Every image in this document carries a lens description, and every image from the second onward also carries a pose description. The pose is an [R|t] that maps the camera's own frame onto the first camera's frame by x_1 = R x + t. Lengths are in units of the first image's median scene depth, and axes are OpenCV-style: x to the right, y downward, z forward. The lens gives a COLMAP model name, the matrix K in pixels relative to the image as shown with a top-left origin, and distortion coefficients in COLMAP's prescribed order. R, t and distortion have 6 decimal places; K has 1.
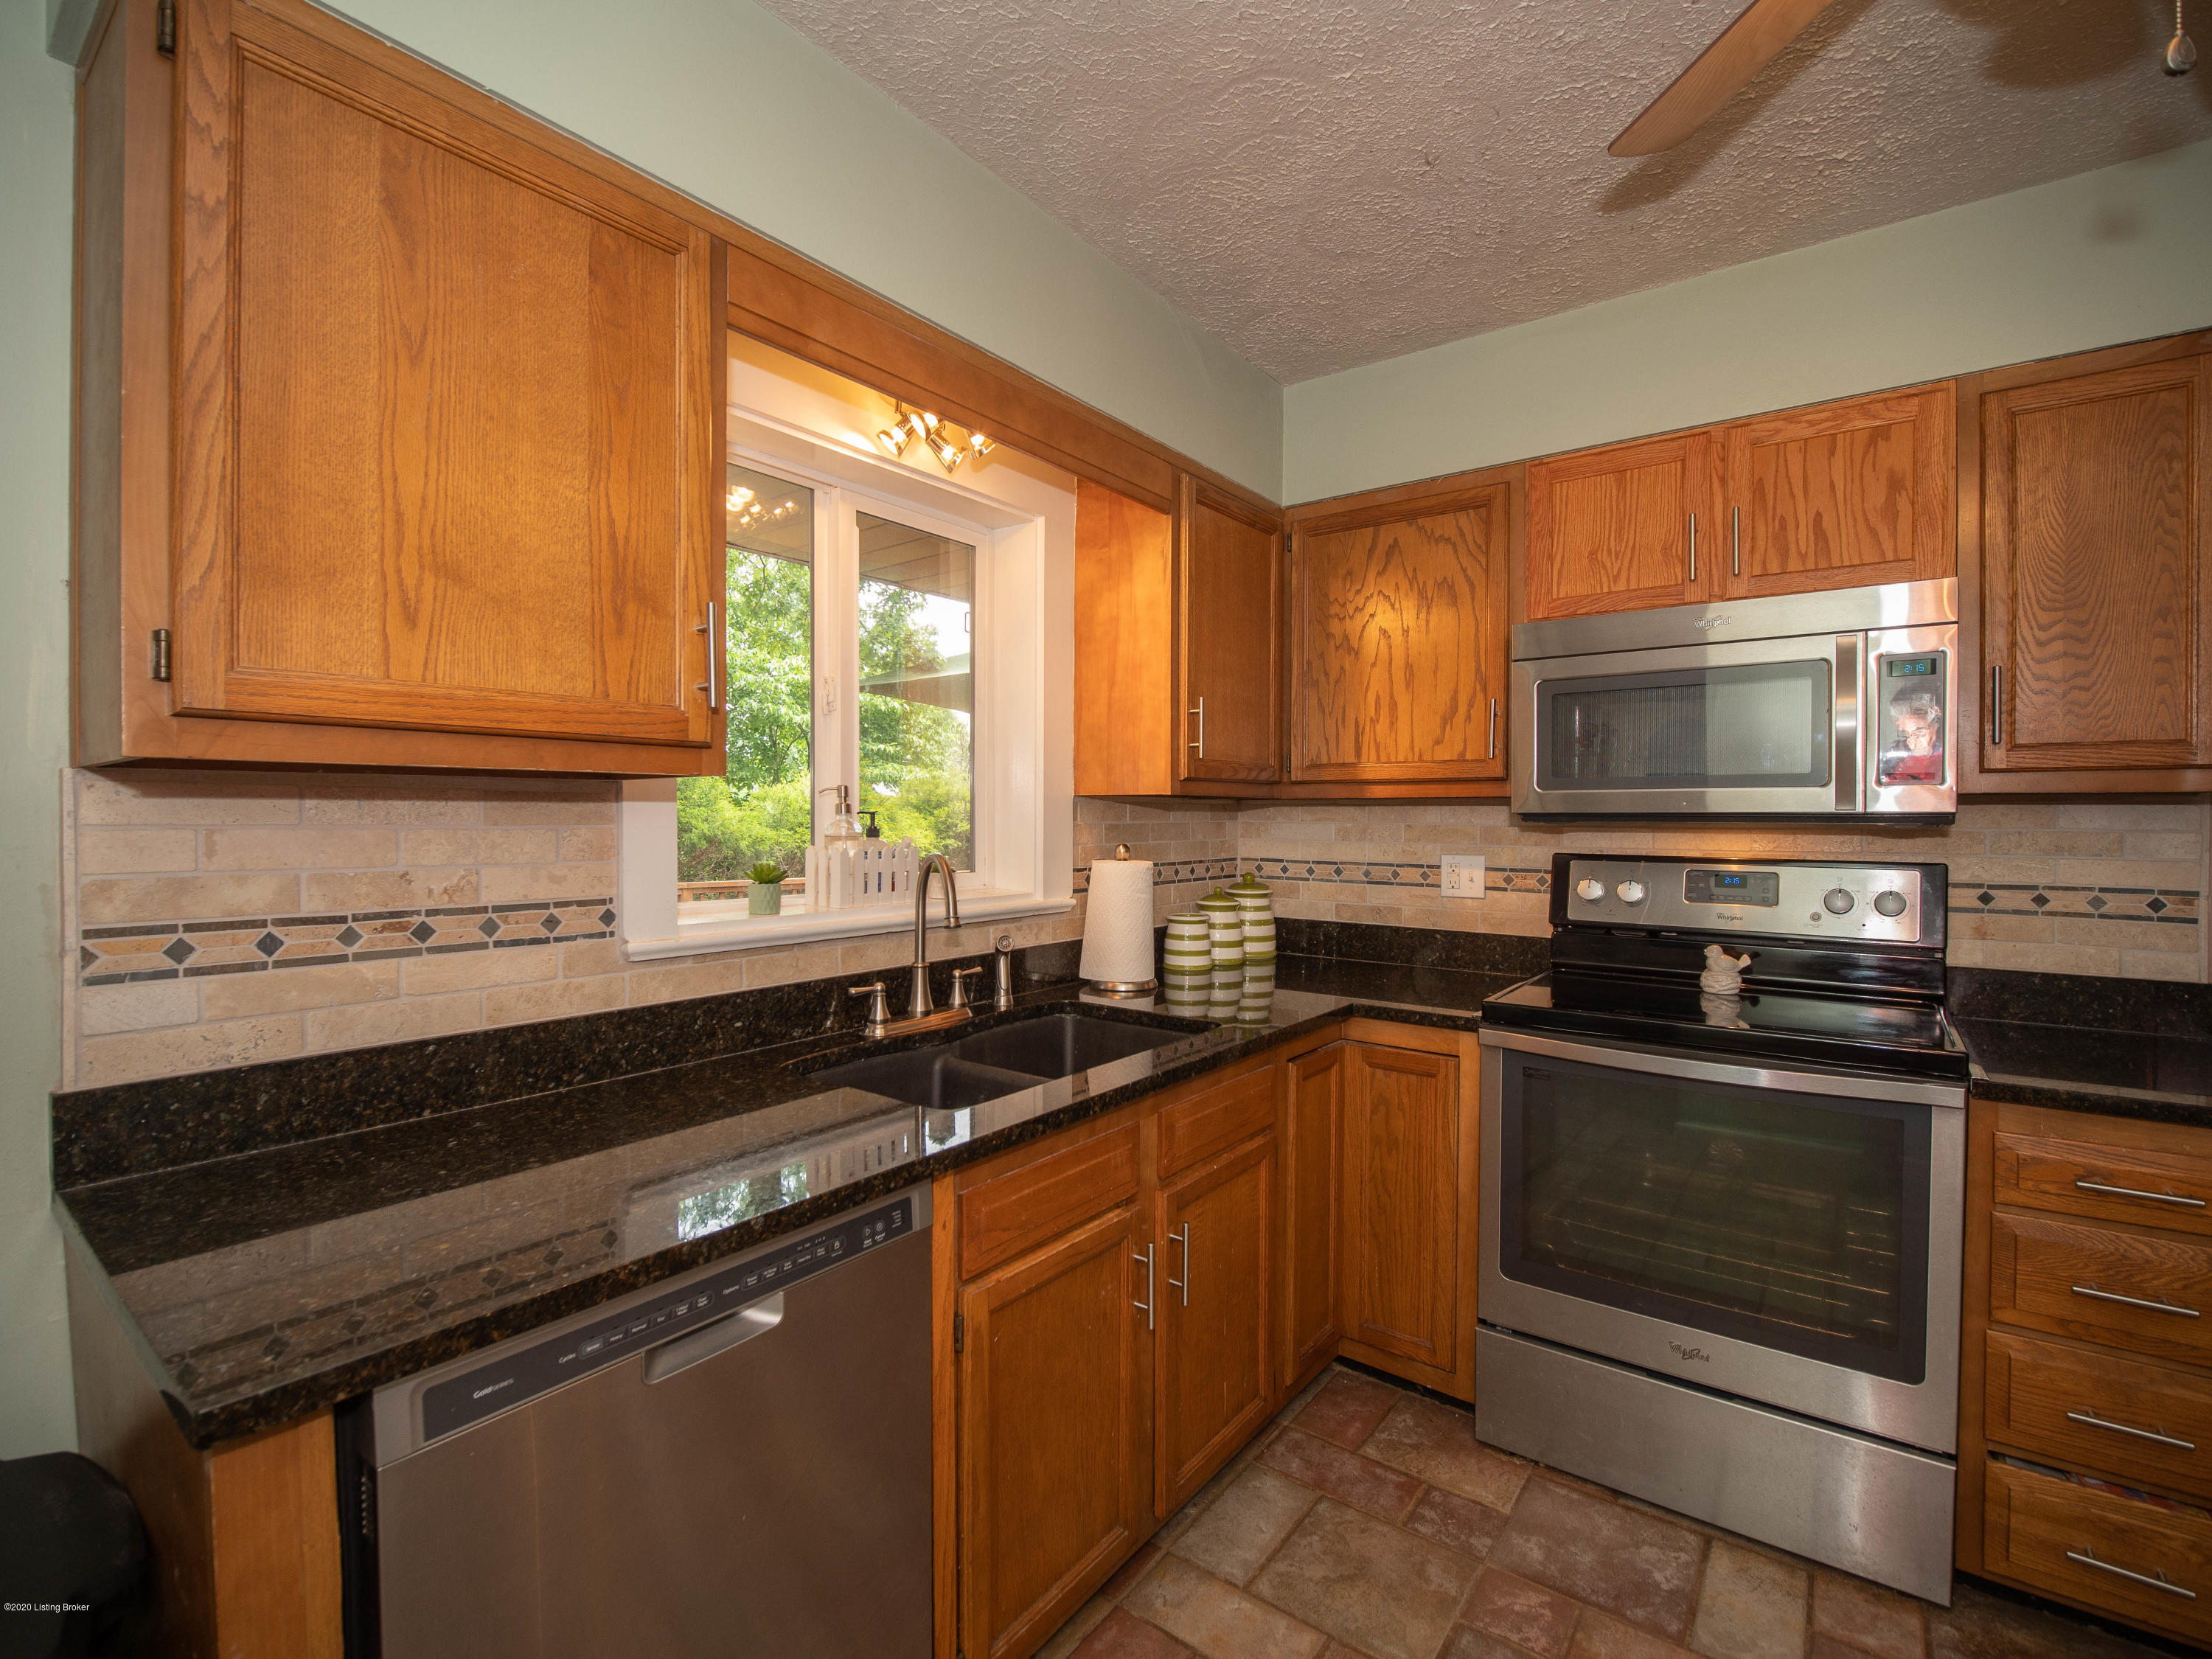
lens RADIAL K [[1019.8, 0, 1116.2], [0, 1019.8, 828.2], [0, 0, 1]] dist [-0.019905, 0.000918]
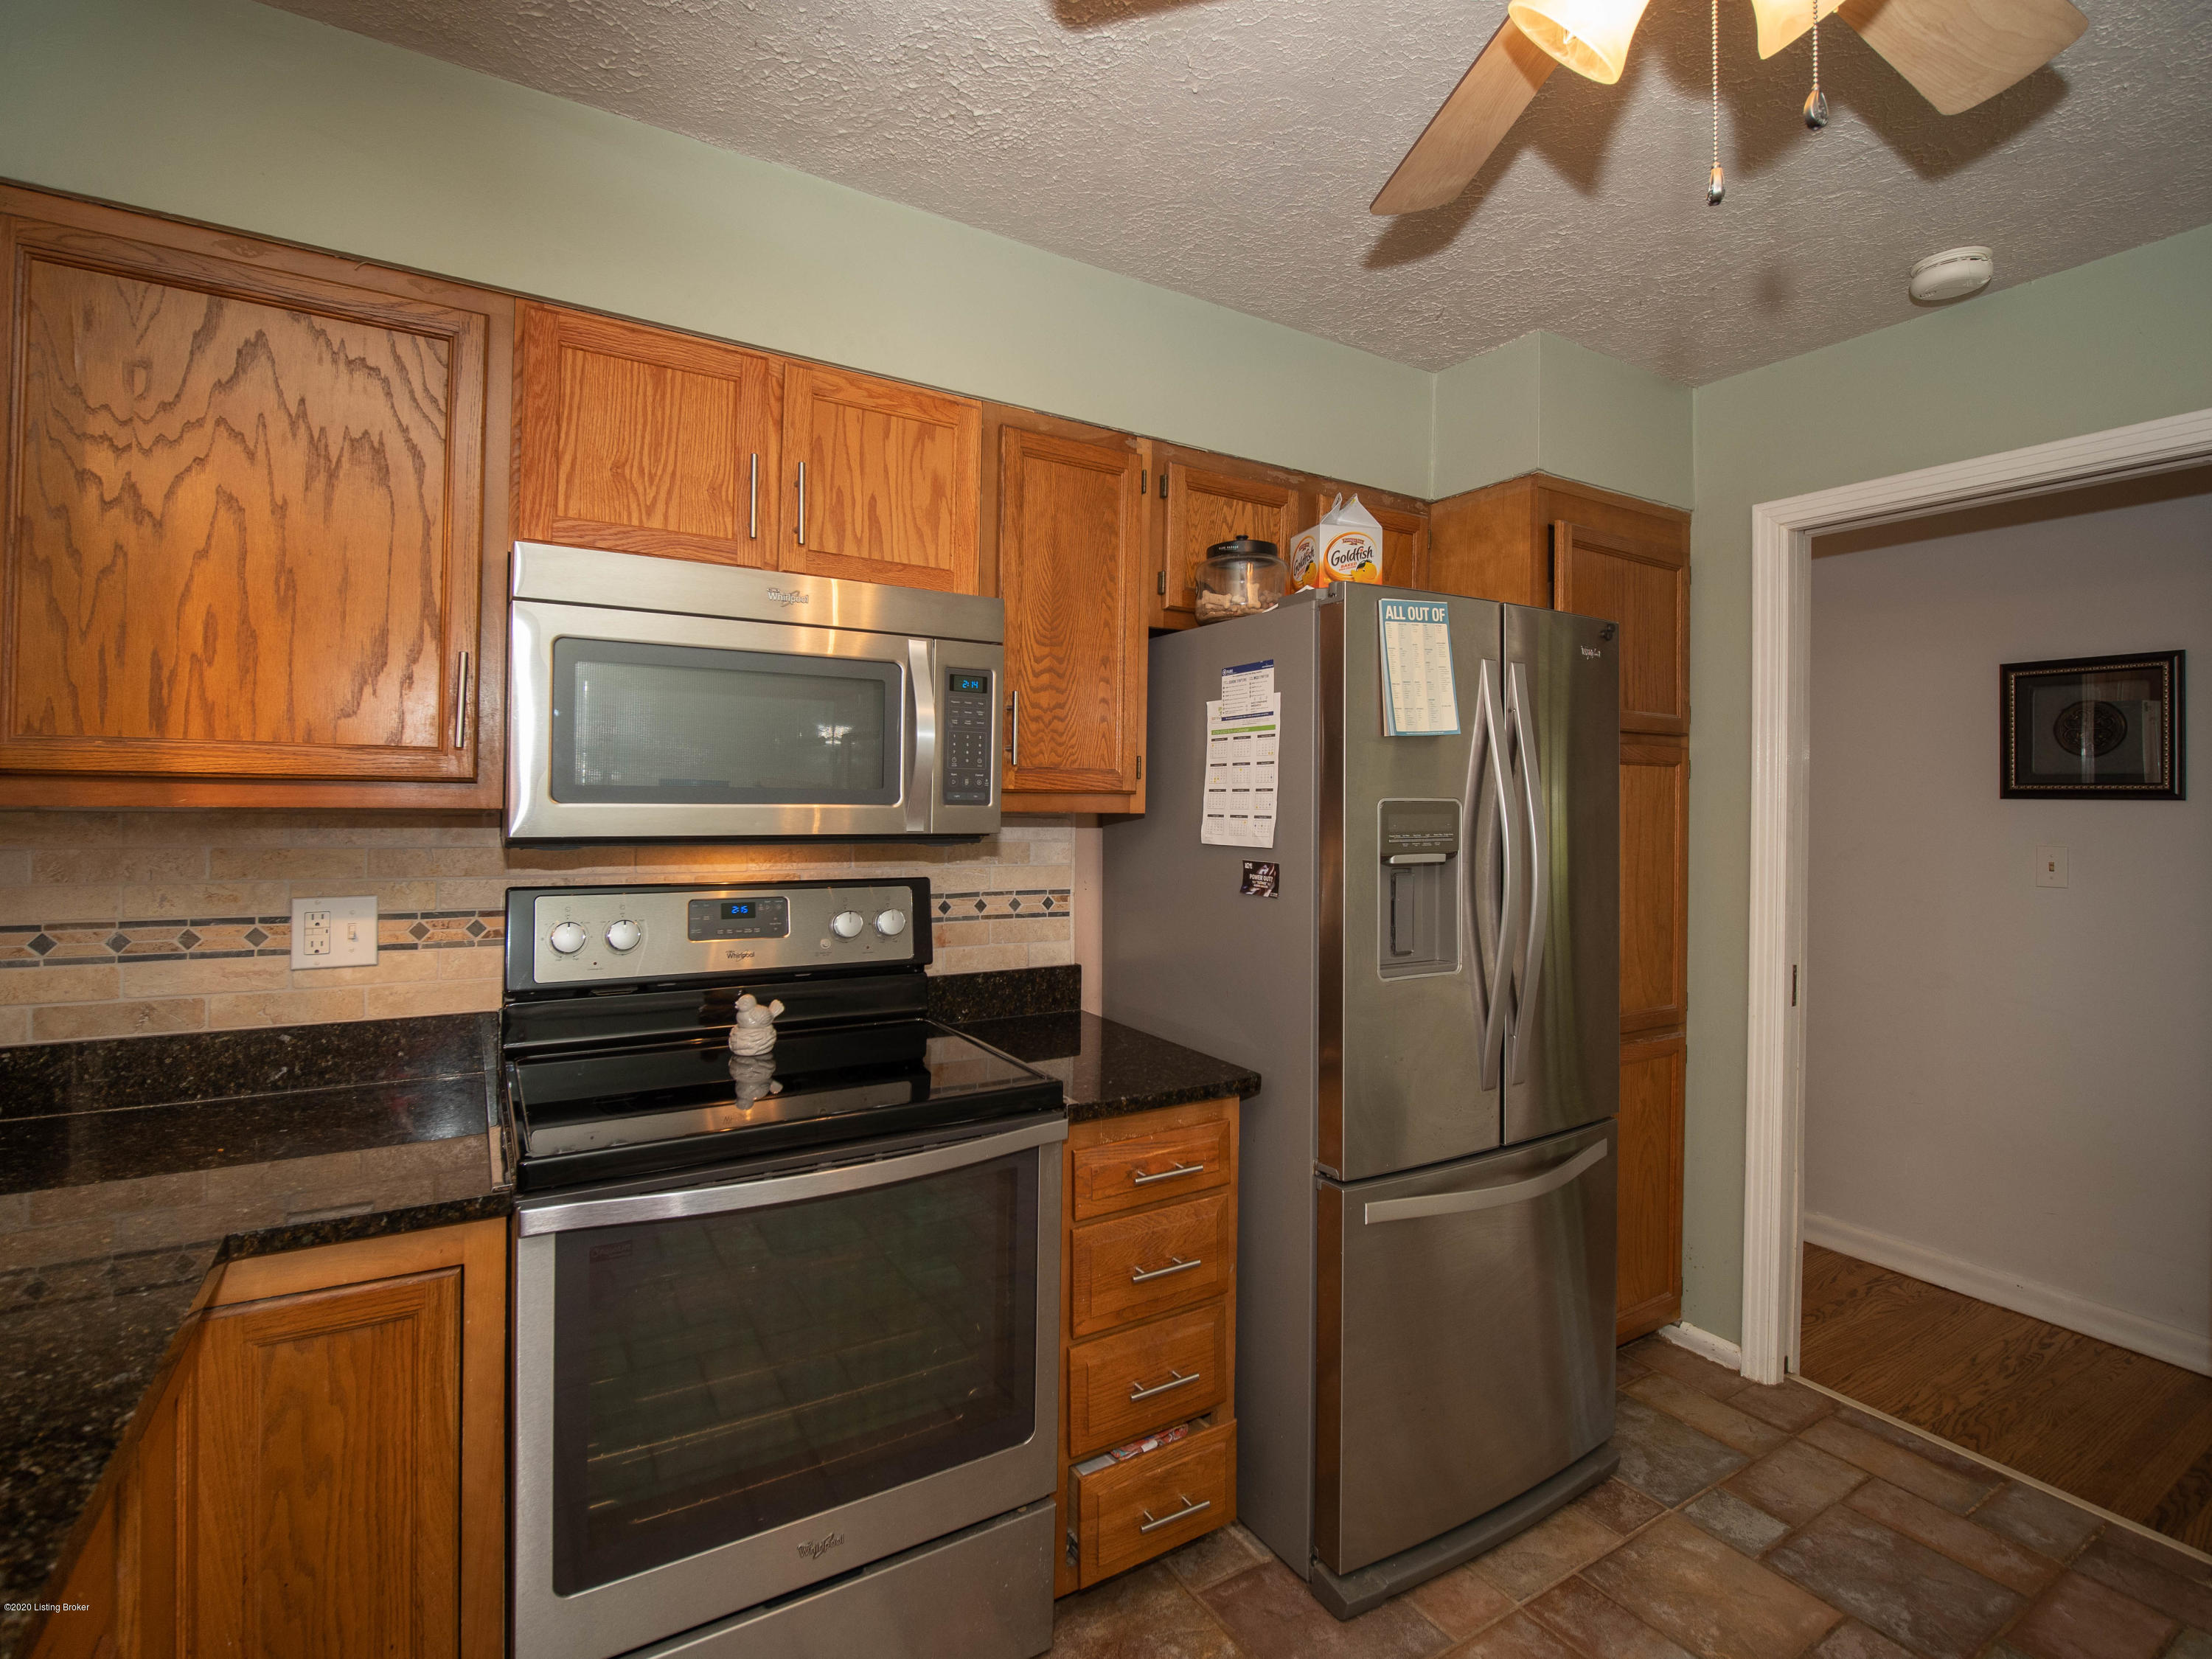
lens RADIAL K [[1019.8, 0, 1058.8], [0, 1019.8, 792.1], [0, 0, 1]] dist [-0.019905, 0.000918]
pose [[0.387296, 0.006422, 0.921933, -0.066257], [-0.002208, 0.999979, -0.006037, -0.044791], [-0.921953, 0.000302, 0.387302, 0.488376]]
